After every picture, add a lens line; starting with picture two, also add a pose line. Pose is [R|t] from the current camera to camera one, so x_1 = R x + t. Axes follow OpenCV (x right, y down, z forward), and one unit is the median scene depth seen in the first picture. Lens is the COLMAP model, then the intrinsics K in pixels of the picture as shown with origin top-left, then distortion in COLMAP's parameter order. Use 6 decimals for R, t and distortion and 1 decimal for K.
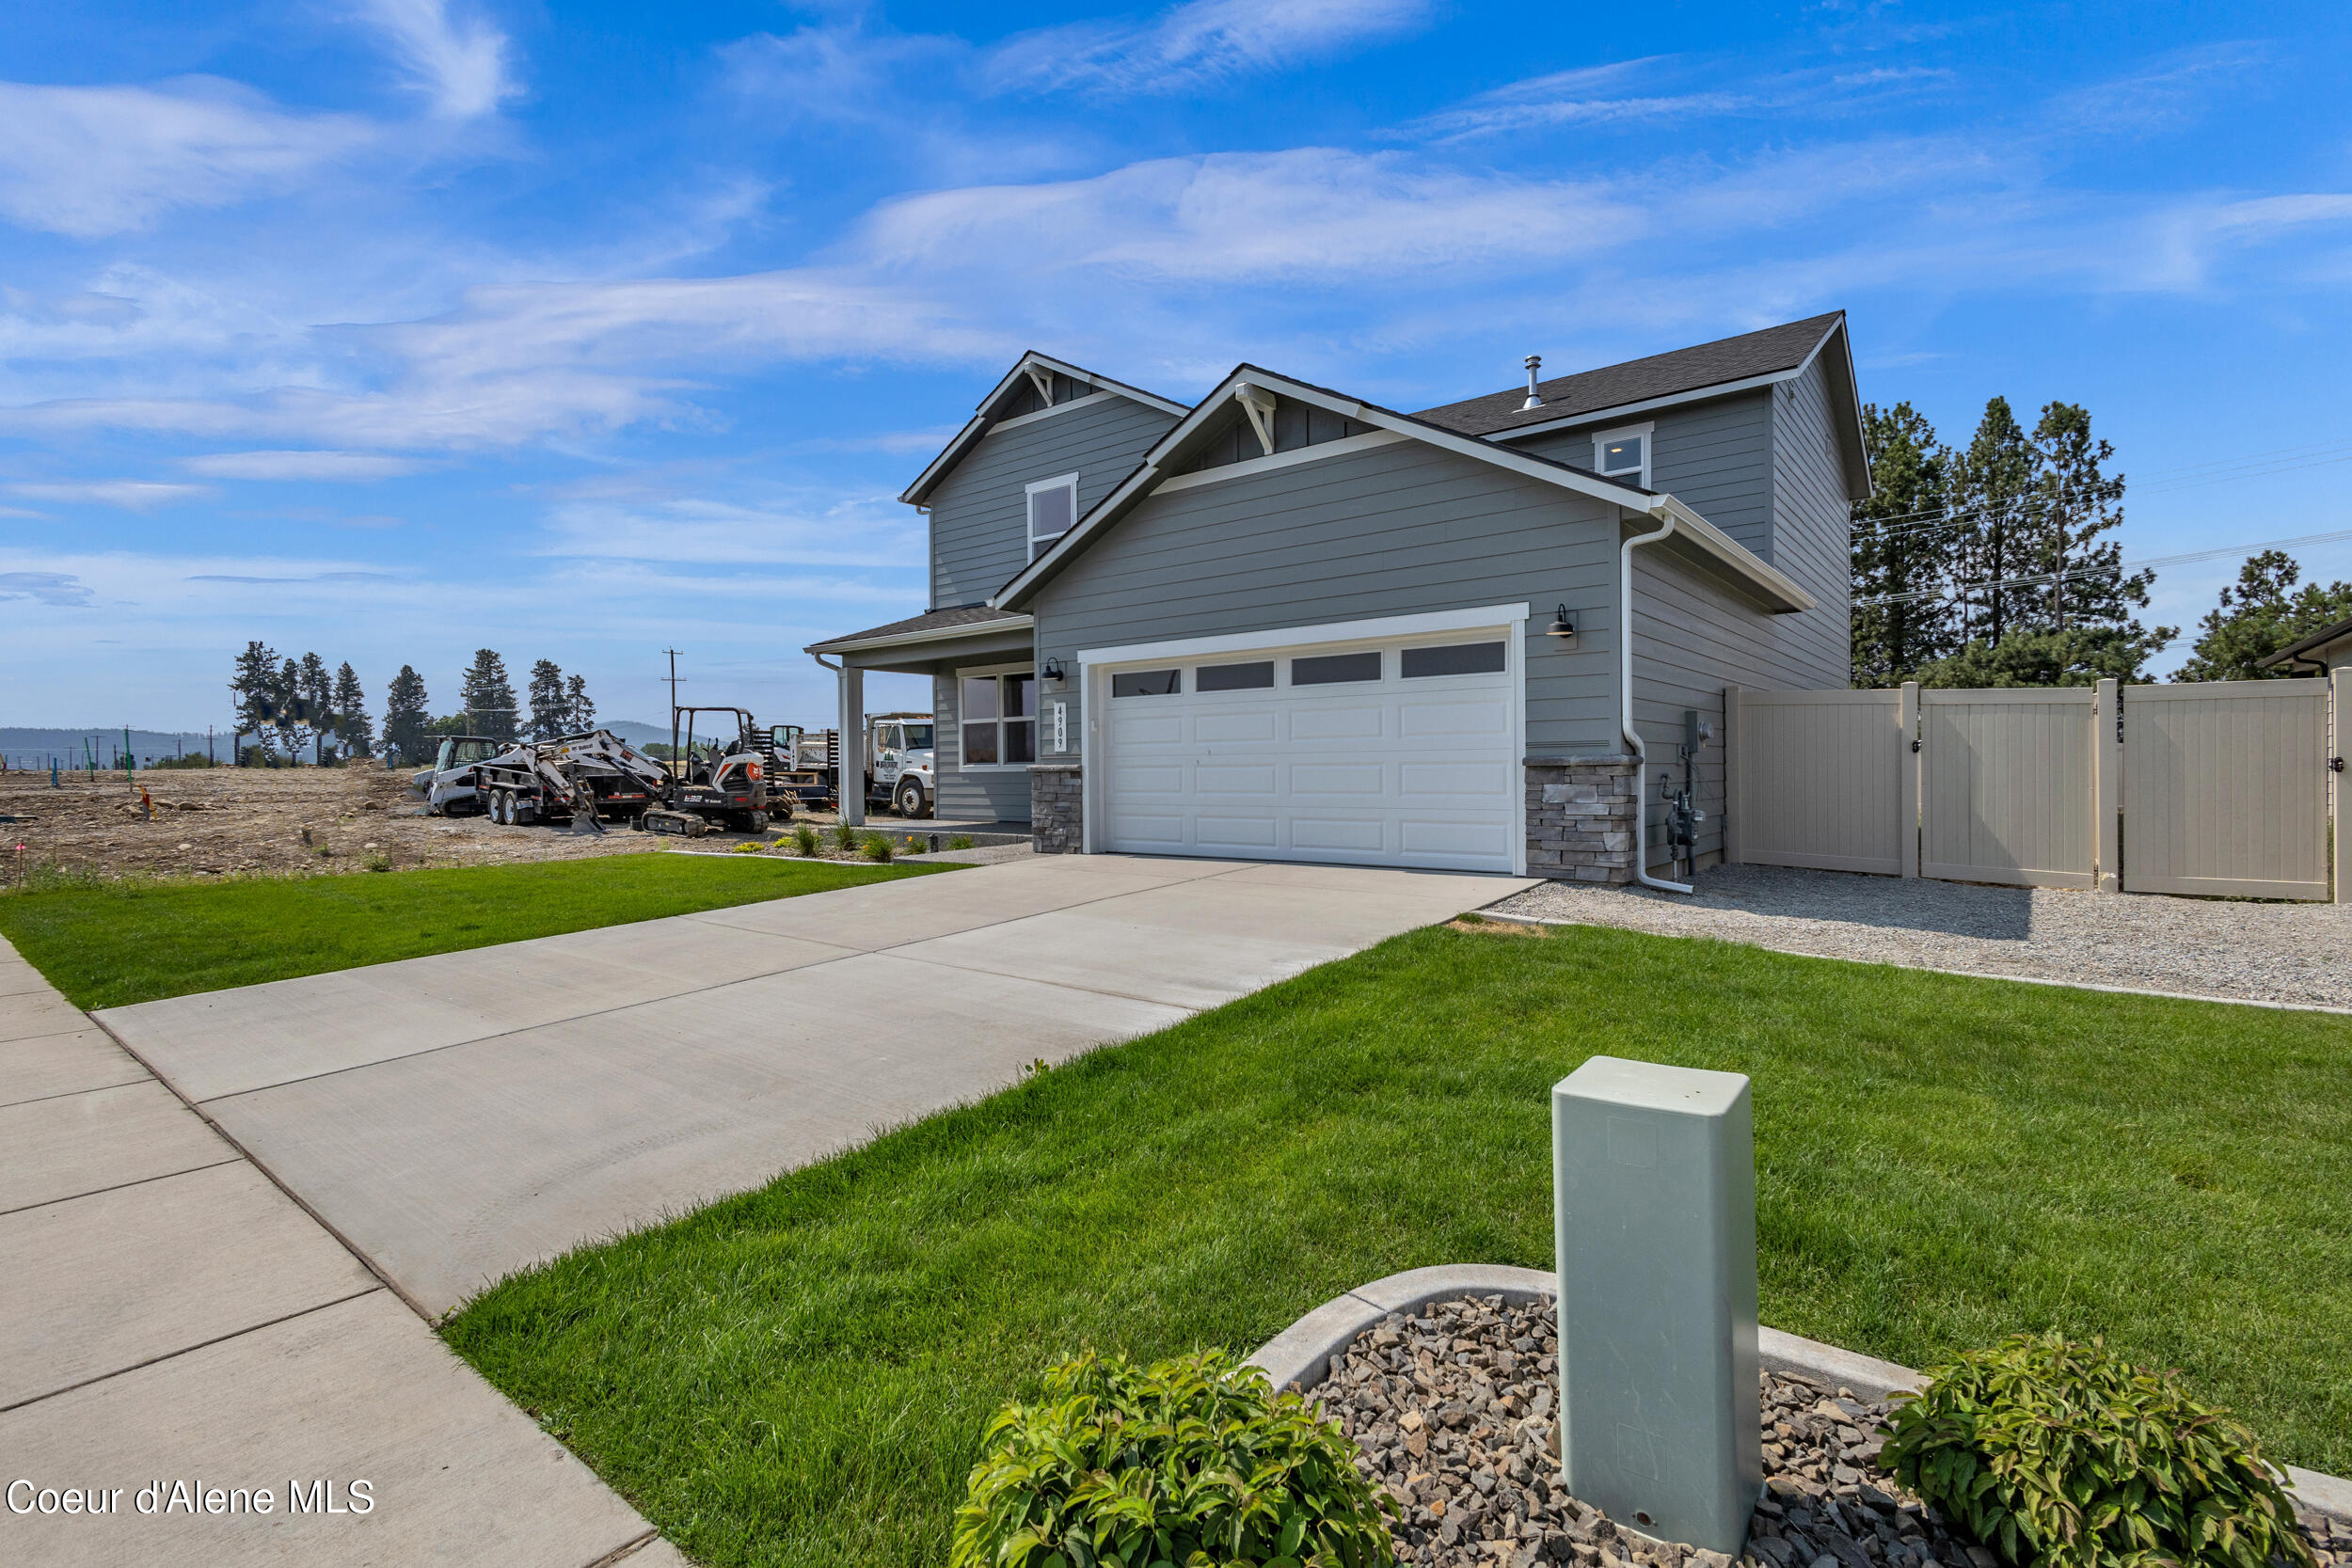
lens RADIAL K [[1086.5, 0, 1180.2], [0, 1086.5, 774.1], [0, 0, 1]] dist [0.007685, -0.000259]
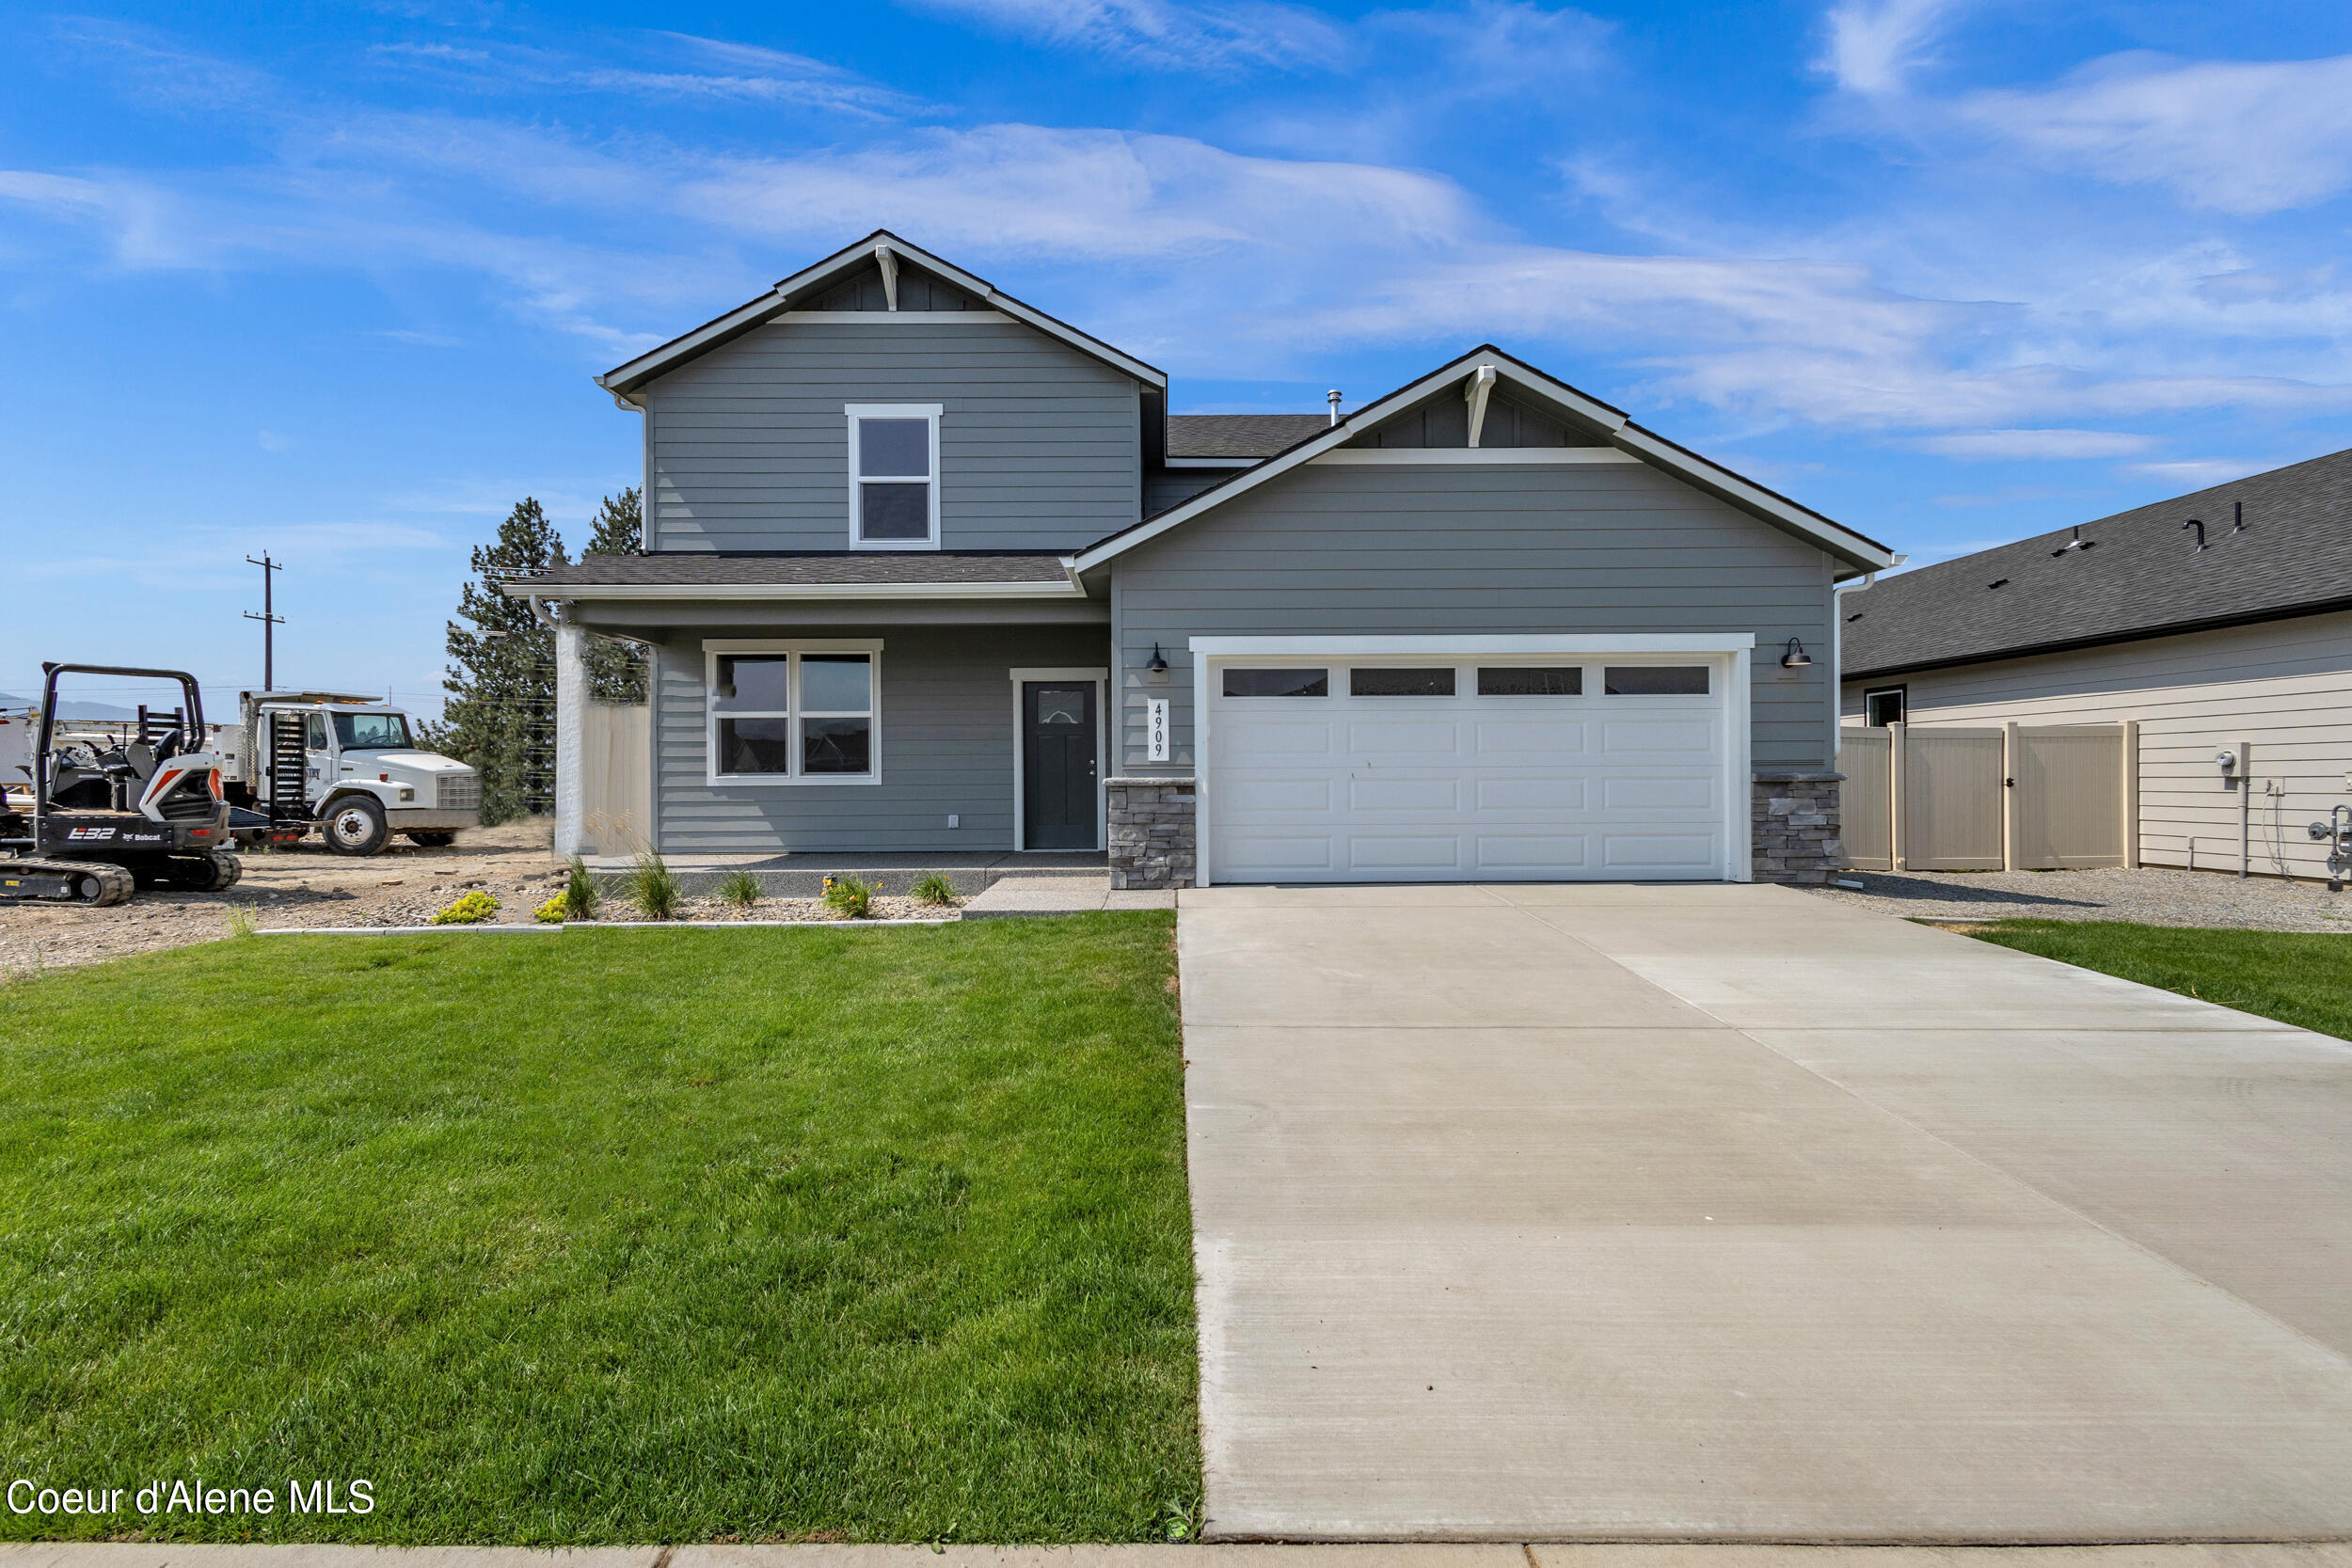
lens RADIAL K [[1086.5, 0, 1180.2], [0, 1086.5, 774.1], [0, 0, 1]] dist [0.007685, -0.000259]
pose [[0.773870, 0.007143, 0.633304, -0.605332], [-0.000213, 0.999939, -0.011018, -0.002261], [-0.633344, 0.008392, 0.773825, 0.376742]]
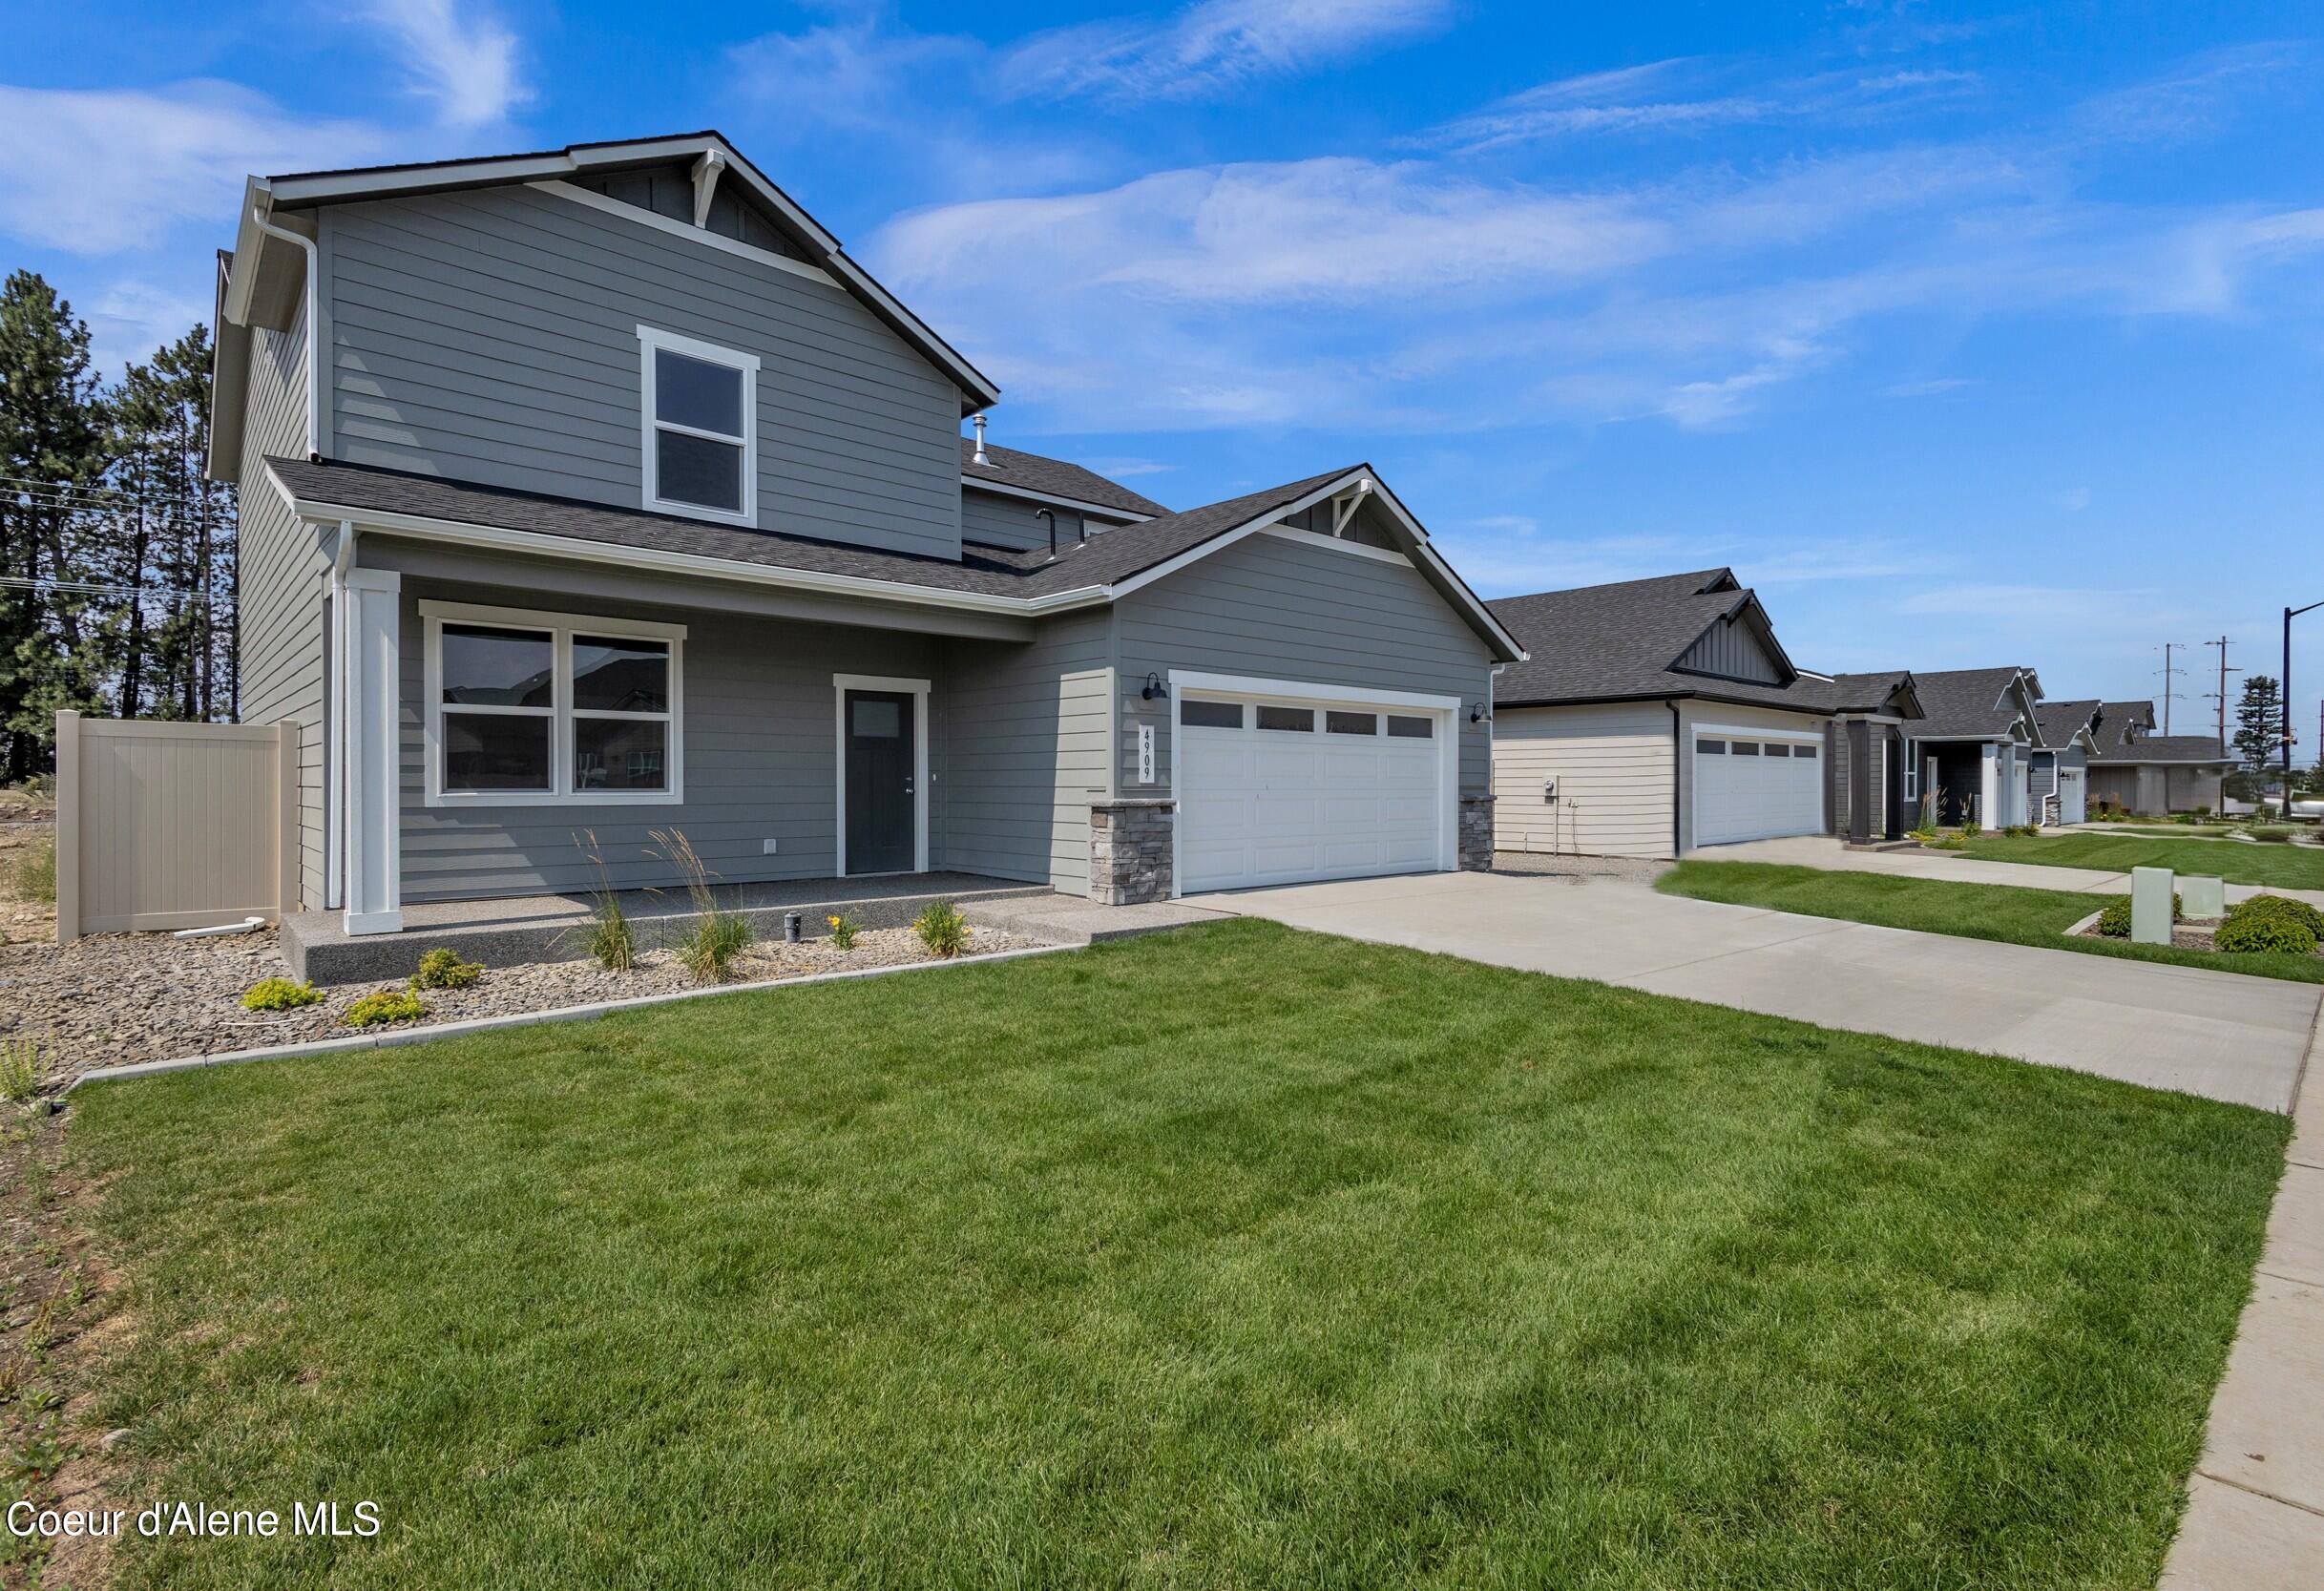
lens RADIAL K [[1103.6, 0, 1207.9], [0, 1103.6, 784.7], [0, 0, 1]] dist [0.004746, 0.000996]
pose [[0.131850, 0.009718, 0.991222, -0.968045], [-0.001773, 0.999953, -0.009568, -0.011173], [-0.991268, -0.000496, 0.131861, 0.843103]]
